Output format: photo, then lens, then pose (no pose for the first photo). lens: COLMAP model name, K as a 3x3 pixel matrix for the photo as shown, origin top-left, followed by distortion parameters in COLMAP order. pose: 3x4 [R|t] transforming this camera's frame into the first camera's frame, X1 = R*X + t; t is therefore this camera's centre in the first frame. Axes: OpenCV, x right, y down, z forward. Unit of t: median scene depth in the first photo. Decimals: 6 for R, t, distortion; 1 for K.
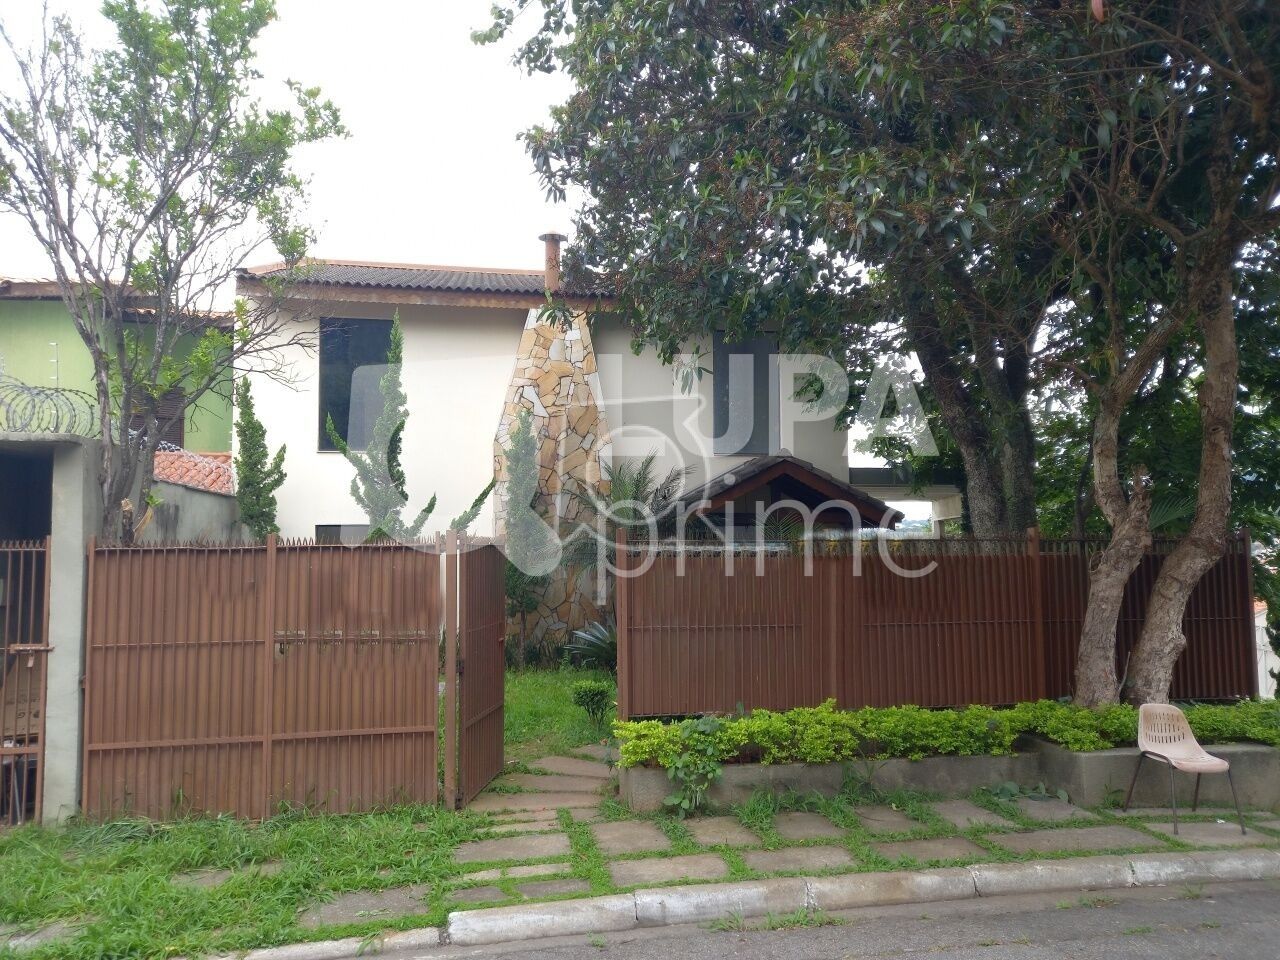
lens RADIAL K [[930.0, 0, 640.0], [0, 930.0, 480.0], [0, 0, 1]] dist [0.113543, -0.092648]
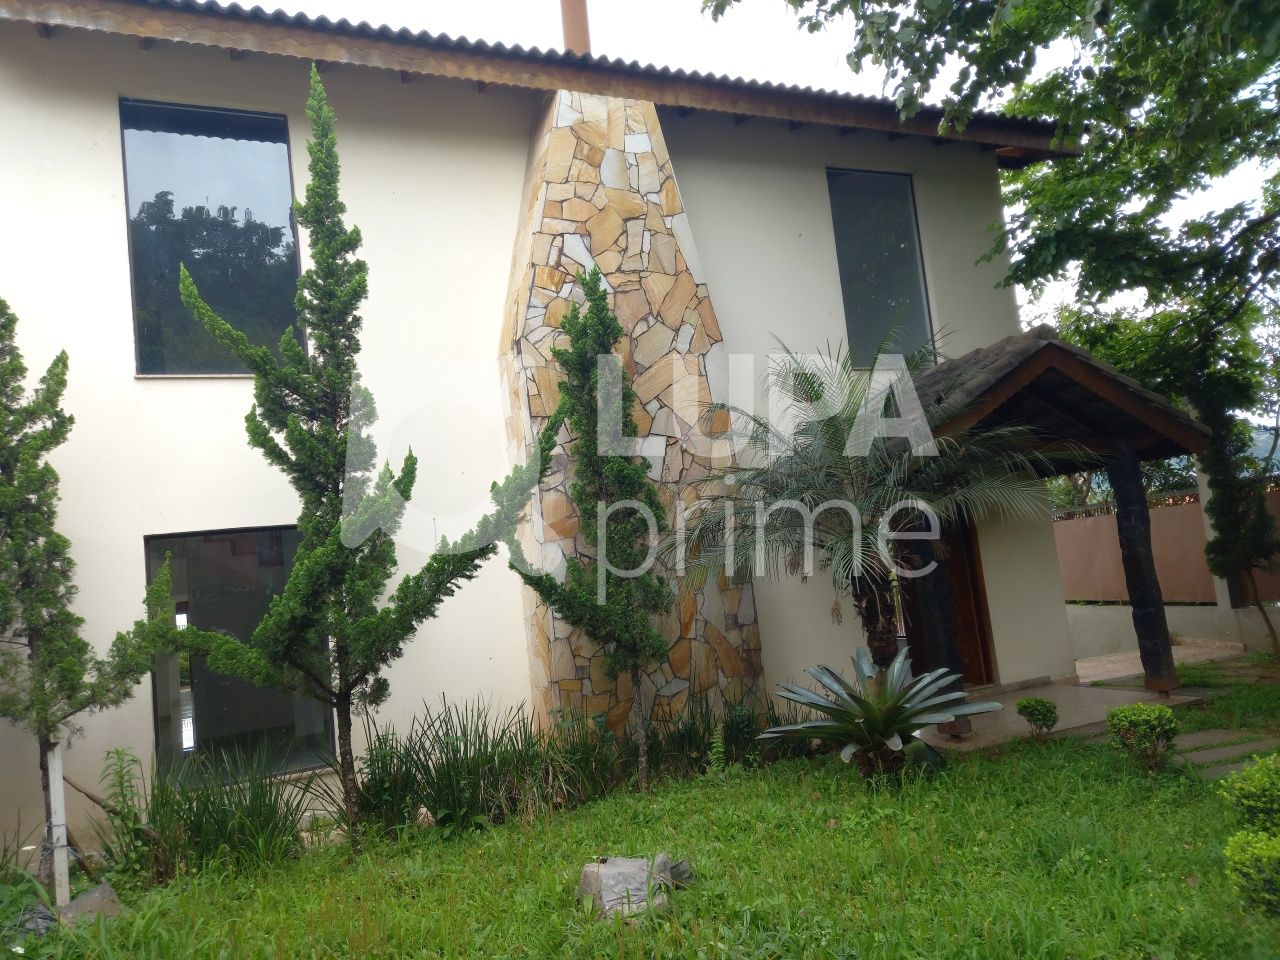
lens RADIAL K [[930.0, 0, 640.0], [0, 930.0, 480.0], [0, 0, 1]] dist [0.113543, -0.092648]
pose [[0.968338, -0.069409, 0.239799, -0.228302], [0.072253, 0.997382, -0.003078, 0.043001], [-0.238957, 0.020307, 0.970818, 0.505412]]
